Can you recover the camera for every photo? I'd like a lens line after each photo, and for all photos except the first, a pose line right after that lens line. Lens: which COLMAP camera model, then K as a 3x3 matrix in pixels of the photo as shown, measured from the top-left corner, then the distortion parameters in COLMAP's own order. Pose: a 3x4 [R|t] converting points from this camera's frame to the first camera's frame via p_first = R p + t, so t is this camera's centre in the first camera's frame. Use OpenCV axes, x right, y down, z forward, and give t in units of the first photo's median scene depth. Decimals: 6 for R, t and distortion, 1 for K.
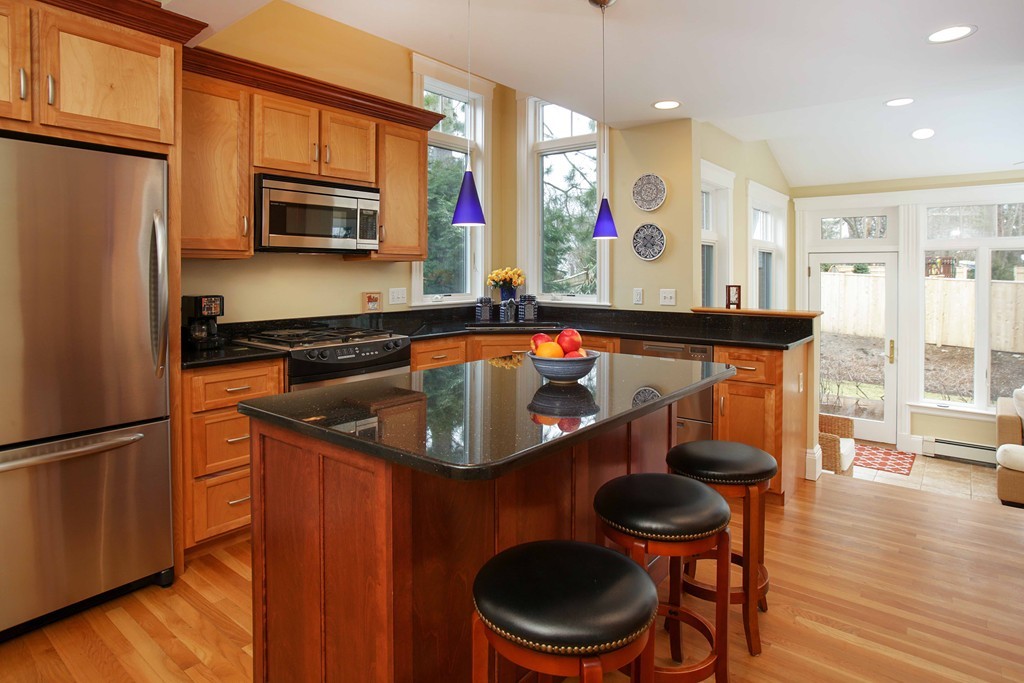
lens RADIAL K [[568.9, 0, 512.5], [0, 568.9, 279.8], [0, 0, 1]] dist [-0.001537, 0.001253]
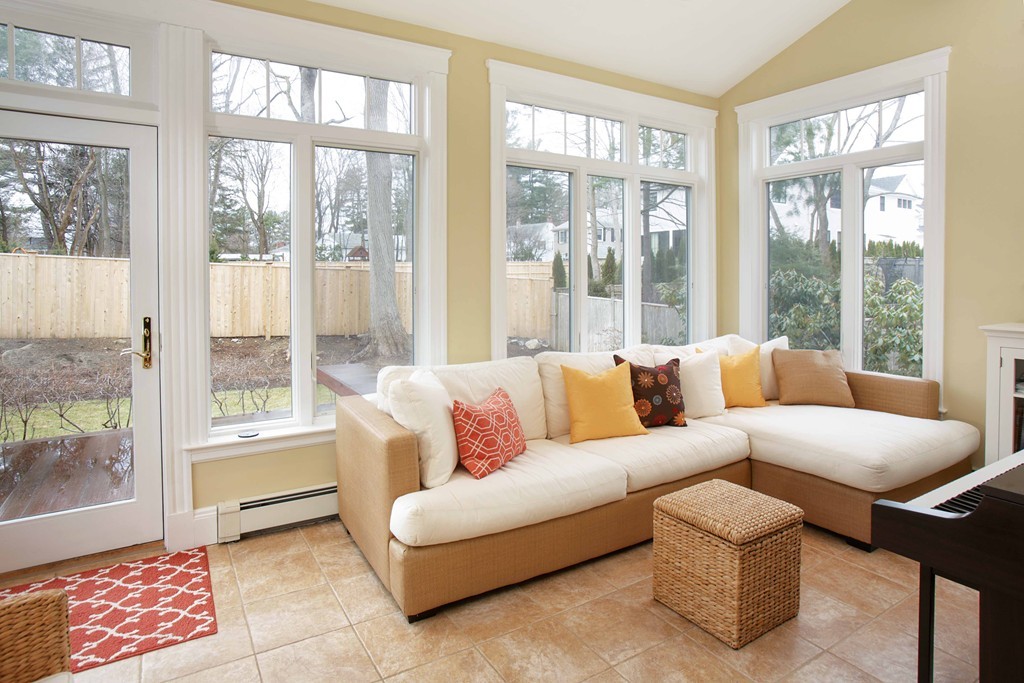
lens RADIAL K [[568.9, 0, 512.5], [0, 568.9, 279.8], [0, 0, 1]] dist [-0.001537, 0.001253]
pose [[0.338213, -0.014313, 0.940961, 0.127245], [0.015964, 0.999828, 0.009470, 0.028330], [-0.940934, 0.011819, 0.338383, 0.217266]]
